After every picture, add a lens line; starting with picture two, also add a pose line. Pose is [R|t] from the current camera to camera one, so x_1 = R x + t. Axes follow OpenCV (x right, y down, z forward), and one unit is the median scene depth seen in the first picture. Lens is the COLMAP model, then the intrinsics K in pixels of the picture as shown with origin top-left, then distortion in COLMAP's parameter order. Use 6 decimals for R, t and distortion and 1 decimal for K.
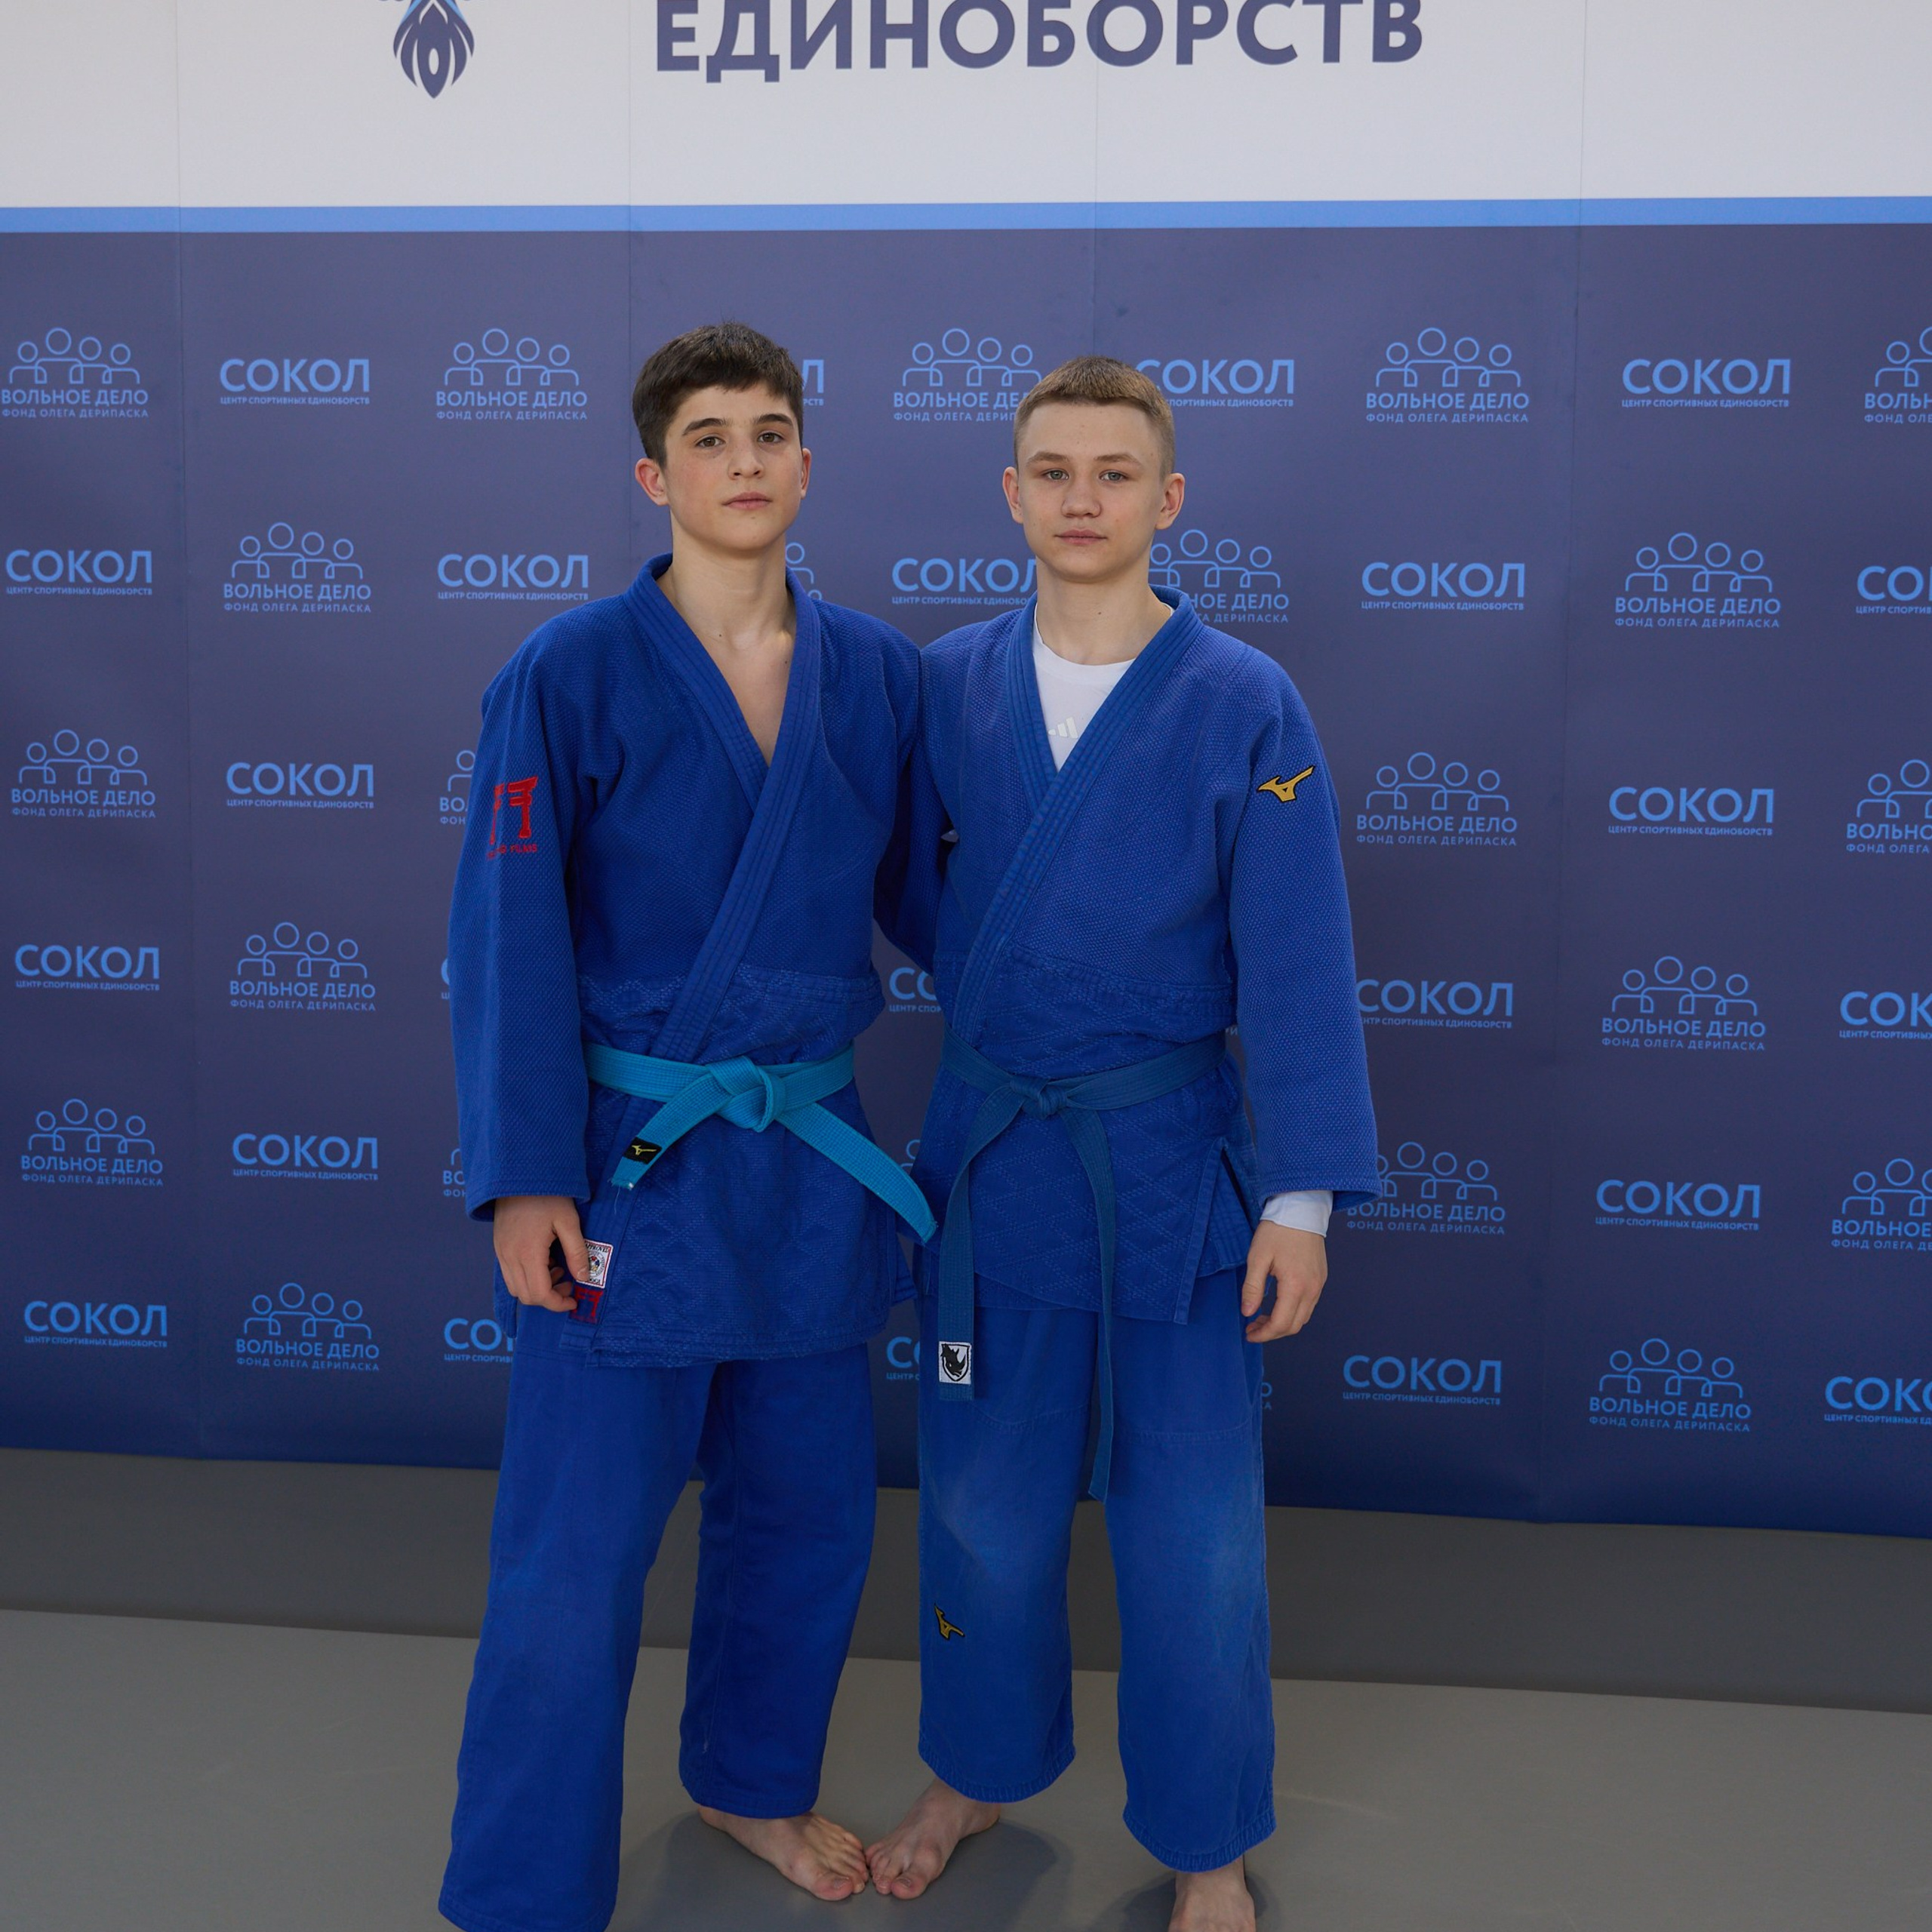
lens RADIAL K [[2065.3, 0, 914.2], [0, 2065.3, 796.3], [0, 0, 1]] dist [-0.005794, 0.005718]
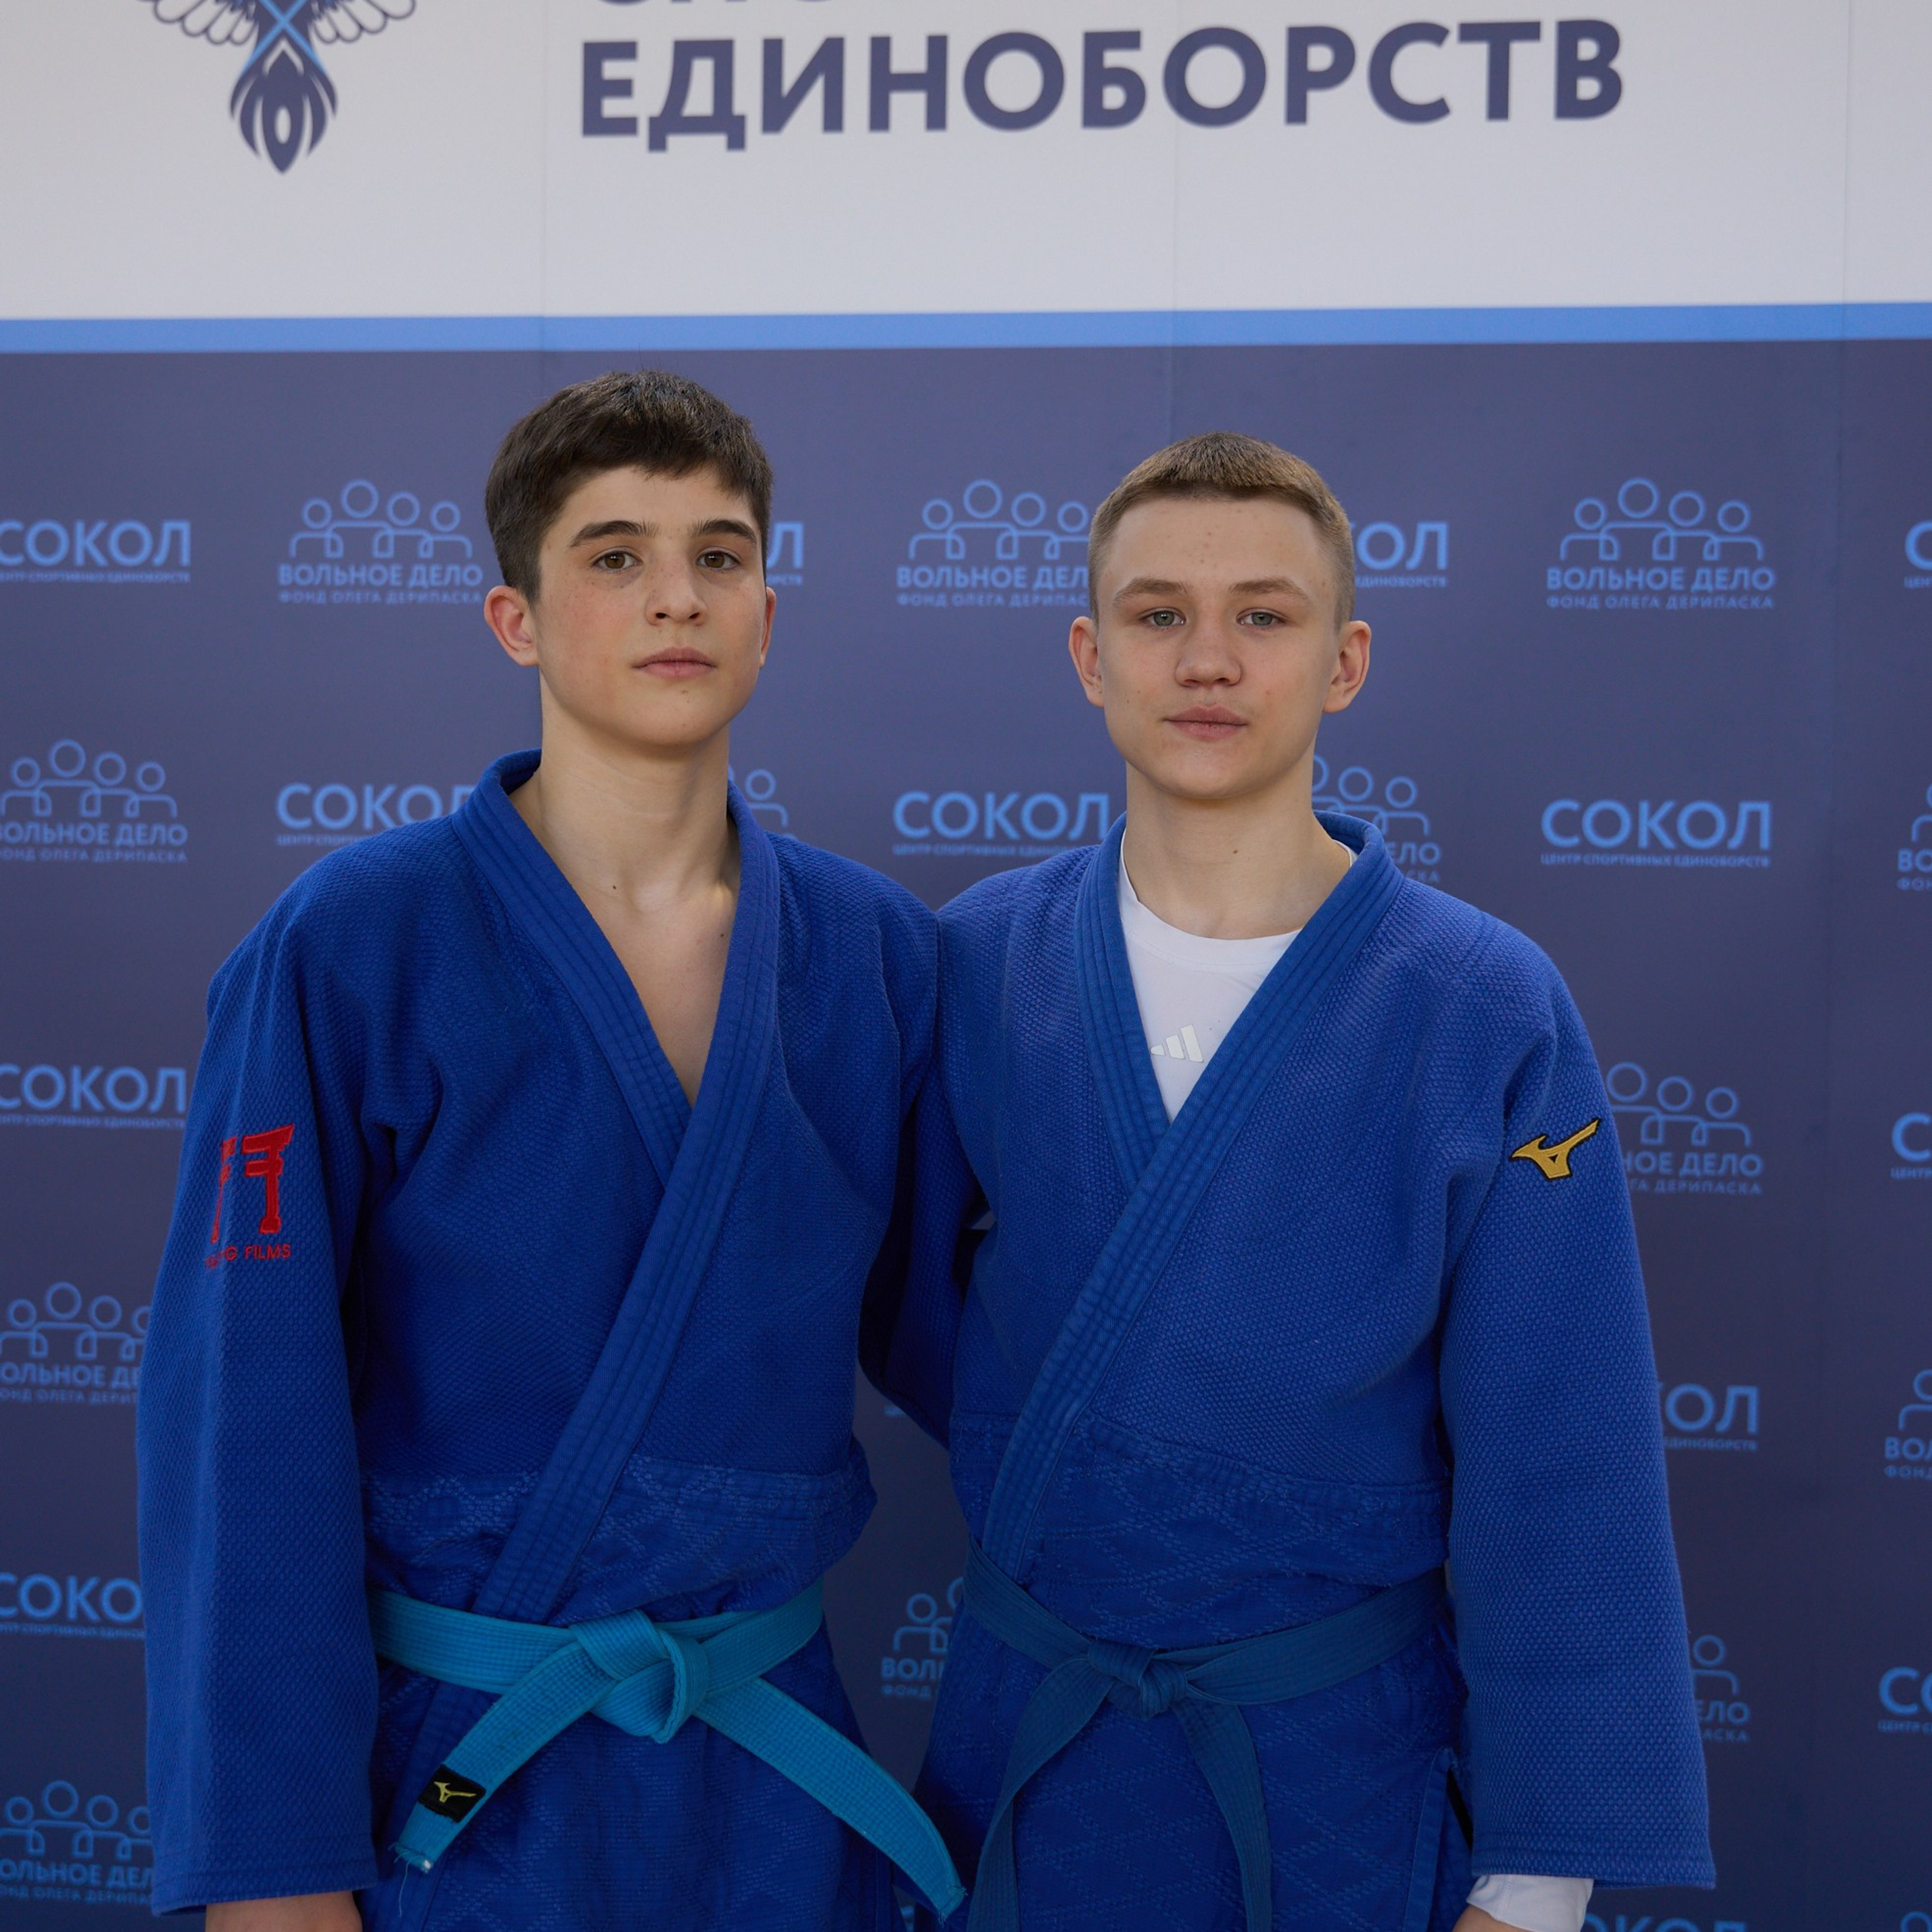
lens RADIAL K [[2252.2, 0, 891.2], [0, 2252.2, 948.4], [0, 0, 1]] dist [0.005688, -0.009823]
pose [[0.999899, 0.006121, -0.012811, -0.001141], [-0.006875, 0.998194, -0.059677, -0.012943], [0.012422, 0.059759, 0.998136, 0.215745]]
